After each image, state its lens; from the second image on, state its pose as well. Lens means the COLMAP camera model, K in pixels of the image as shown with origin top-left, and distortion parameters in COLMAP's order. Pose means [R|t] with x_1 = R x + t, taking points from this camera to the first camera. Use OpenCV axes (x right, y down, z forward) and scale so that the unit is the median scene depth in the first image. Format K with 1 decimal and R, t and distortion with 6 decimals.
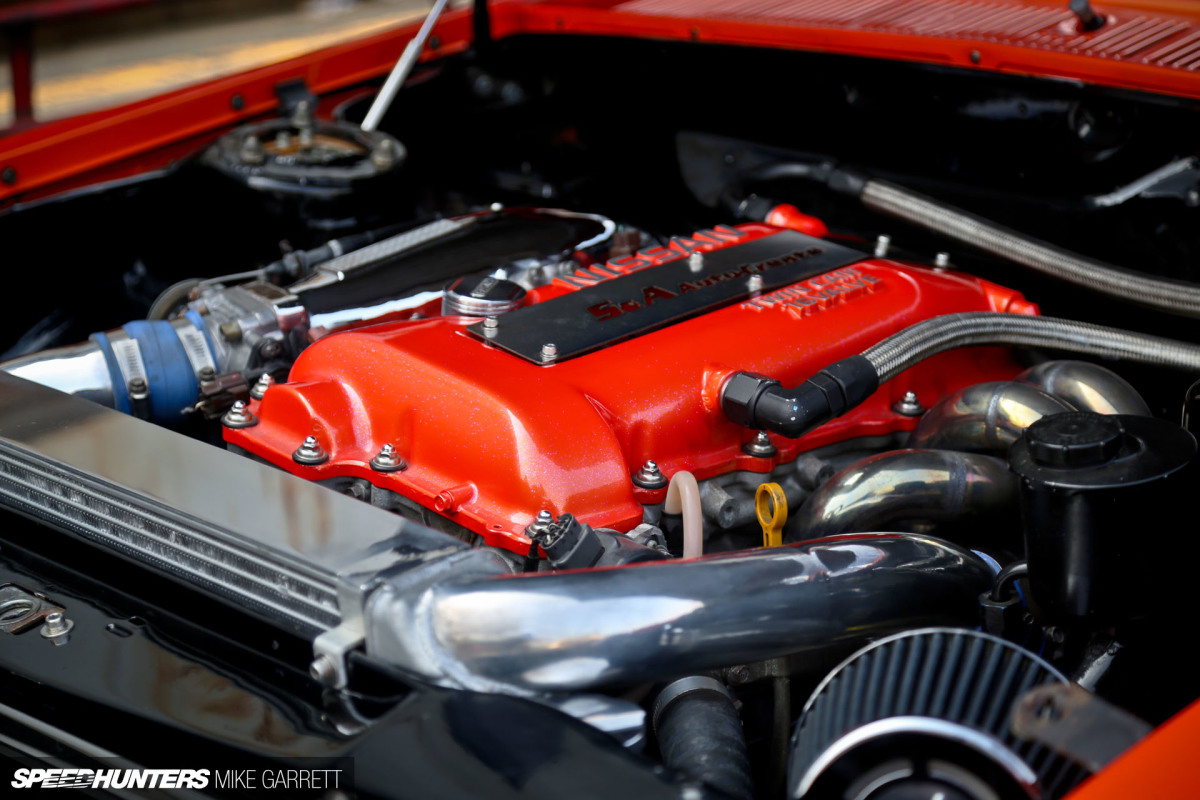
lens RADIAL K [[2309.4, 0, 600.0], [0, 2309.4, 400.0], [0, 0, 1]] dist [0.345580, 0.213677]
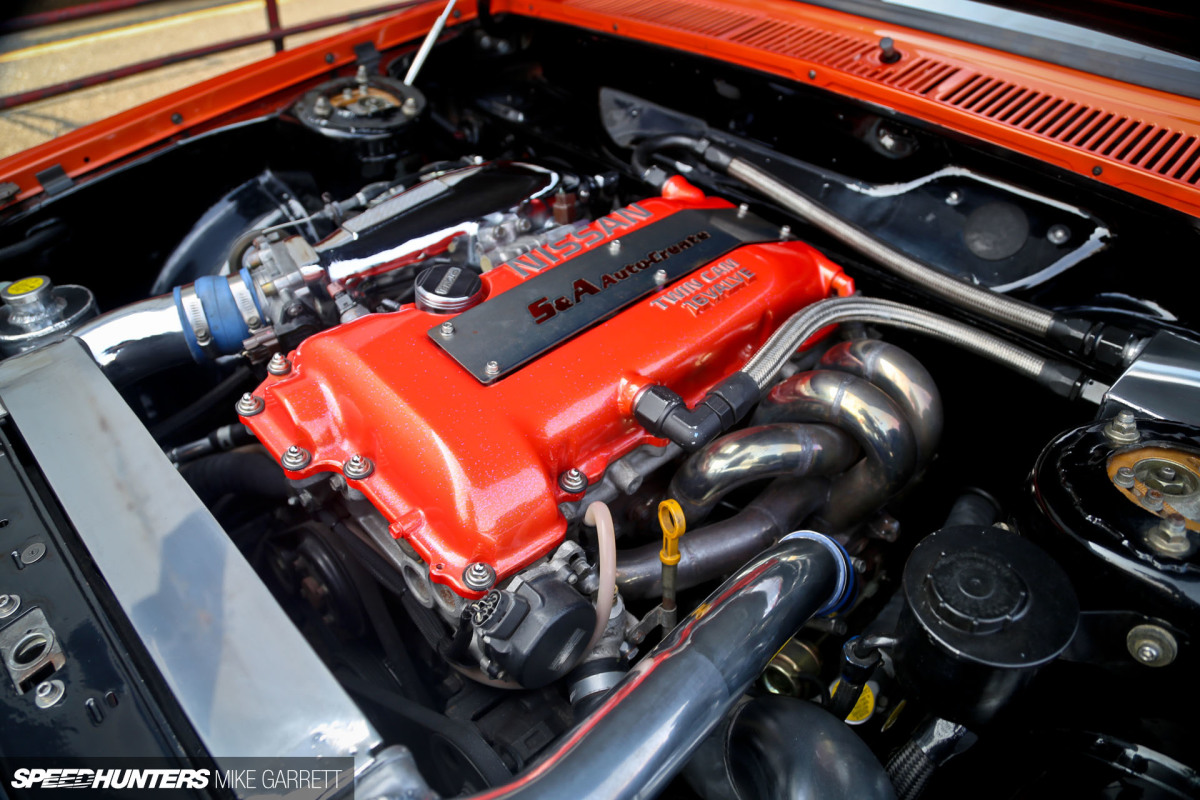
lens RADIAL K [[824.9, 0, 600.0], [0, 824.9, 400.0], [0, 0, 1]] dist [-0.102122, 0.051459]
pose [[0.998574, 0.020041, 0.049483, 0.011256], [-0.035784, 0.939094, 0.341792, -0.135109], [-0.039619, -0.343075, 0.938472, 0.520143]]
